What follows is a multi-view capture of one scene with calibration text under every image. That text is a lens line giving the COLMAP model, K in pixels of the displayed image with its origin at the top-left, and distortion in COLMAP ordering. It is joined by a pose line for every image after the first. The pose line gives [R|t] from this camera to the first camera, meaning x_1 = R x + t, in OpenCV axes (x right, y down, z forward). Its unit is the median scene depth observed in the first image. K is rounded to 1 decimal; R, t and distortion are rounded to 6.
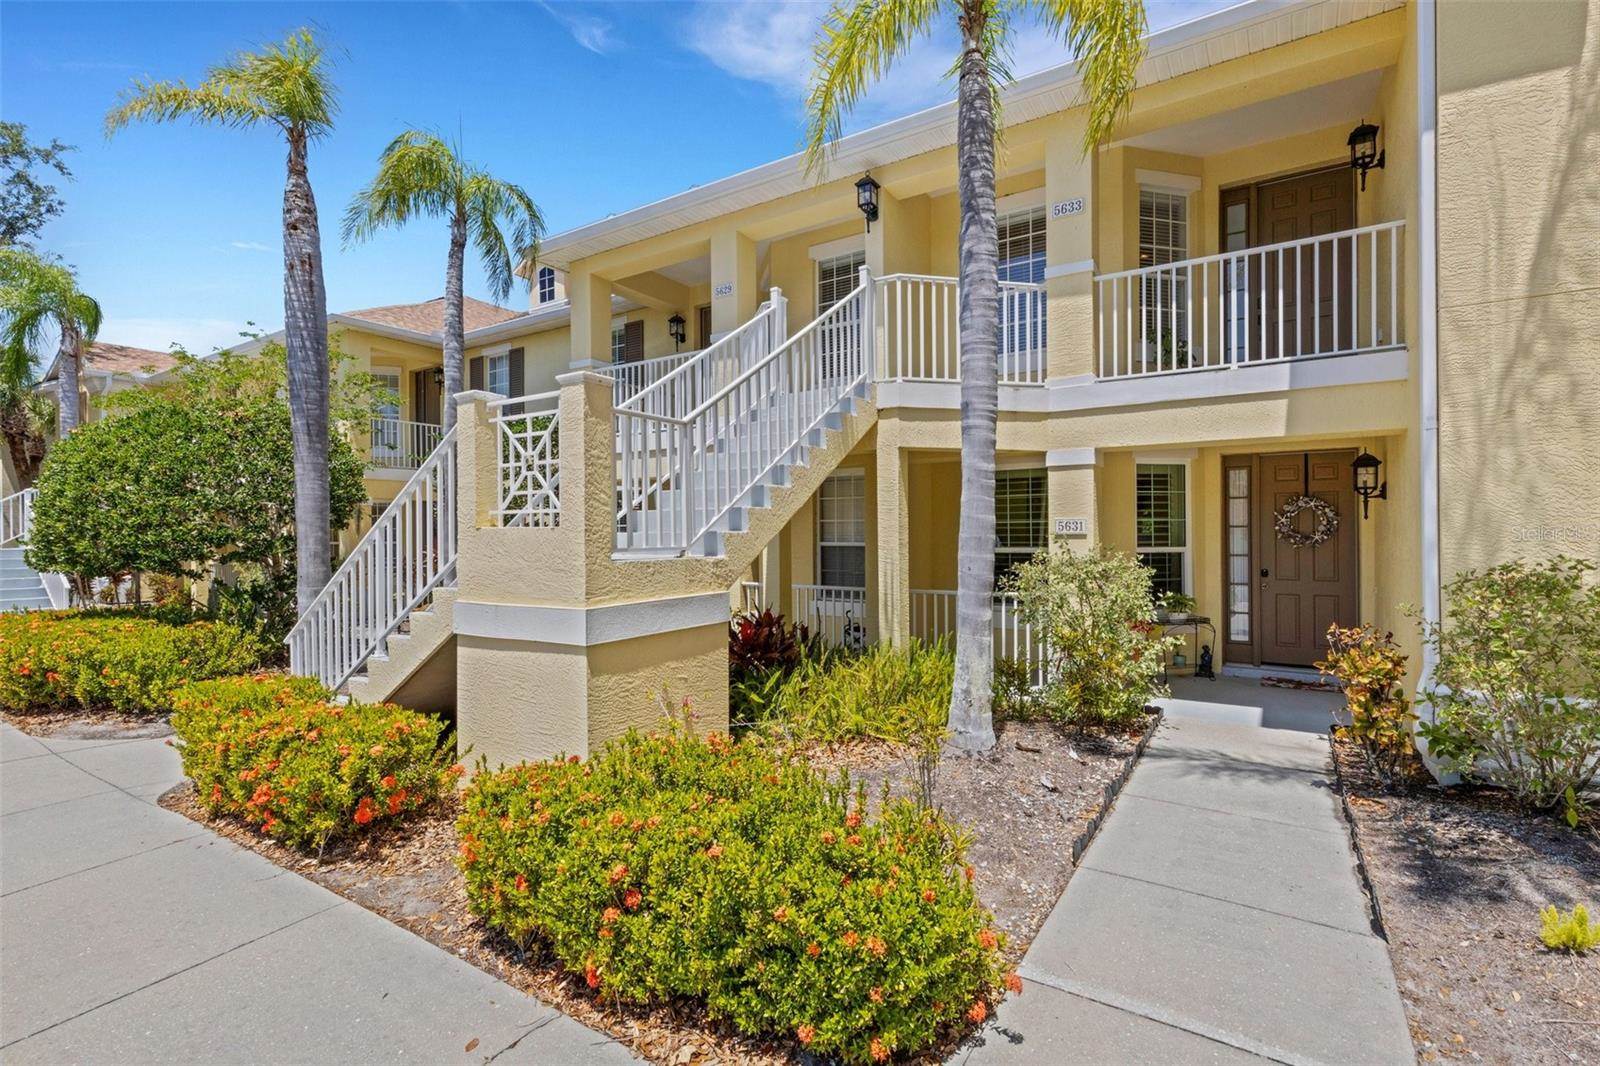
lens RADIAL K [[727.5, 0, 800.3], [0, 727.5, 530.8], [0, 0, 1]] dist [0.004376, 0.000799]
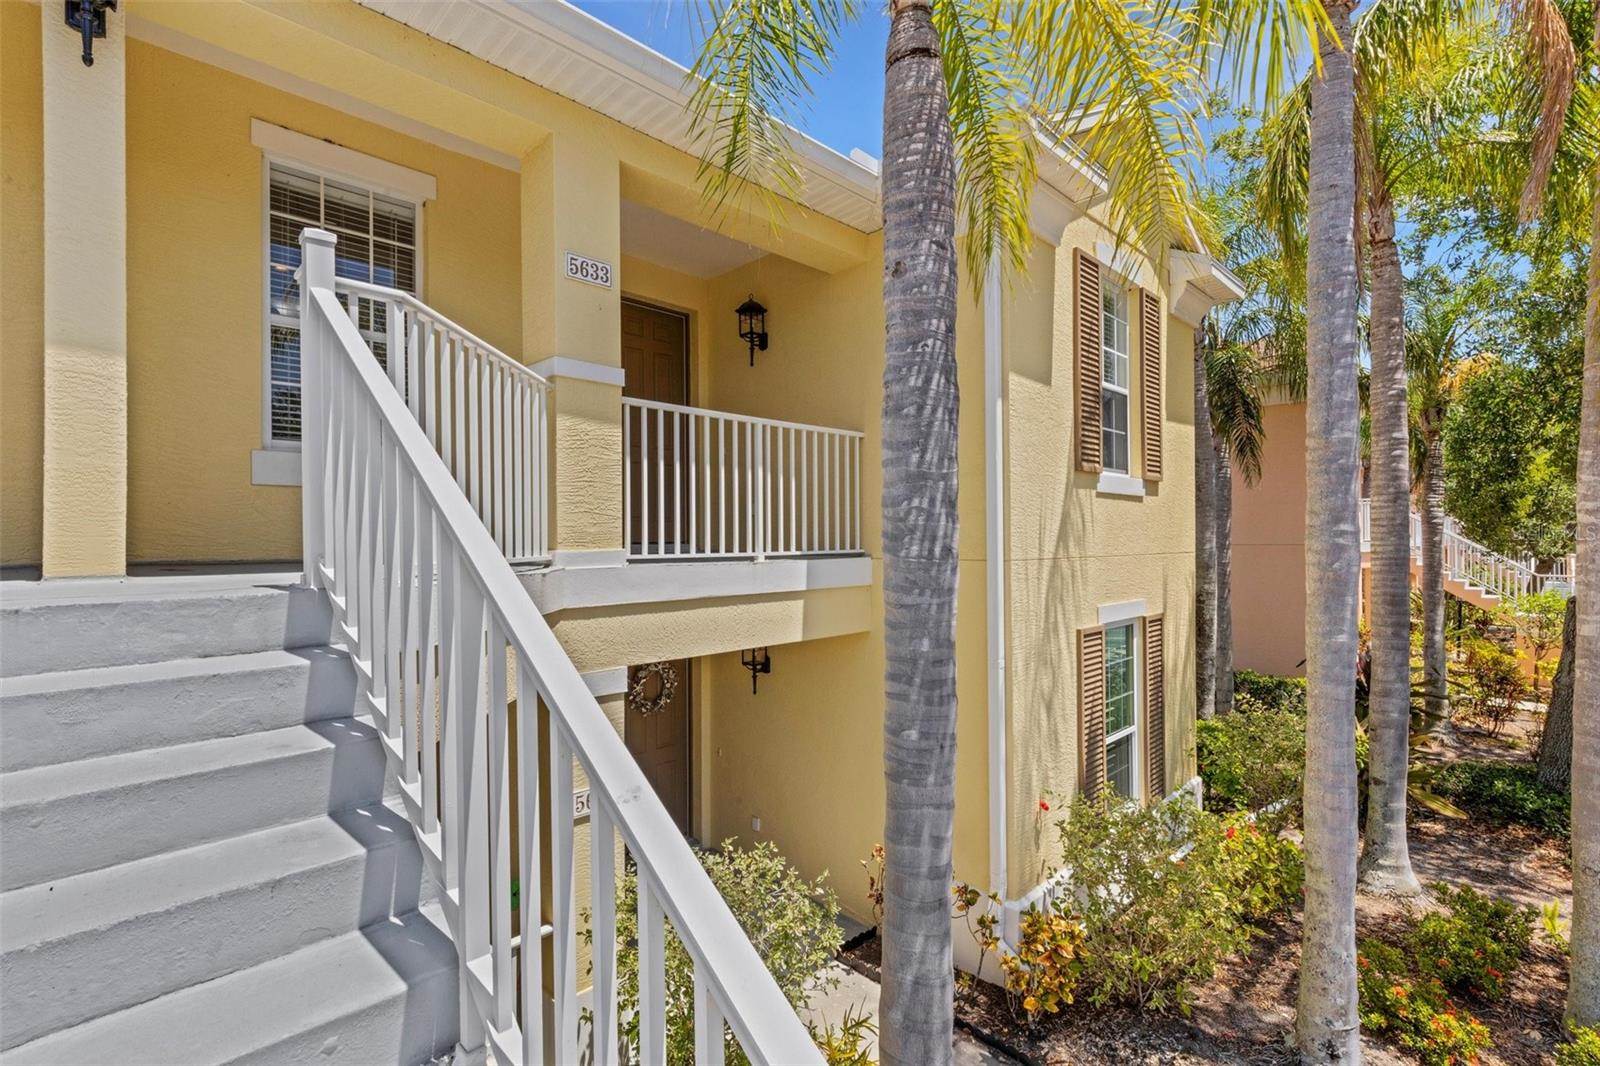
lens RADIAL K [[727.5, 0, 800.3], [0, 727.5, 530.8], [0, 0, 1]] dist [0.004376, 0.000799]
pose [[0.216059, 0.012767, 0.976297, -0.185632], [0.003468, 0.999898, -0.013843, -0.224709], [-0.976374, 0.006377, 0.215993, 0.720343]]
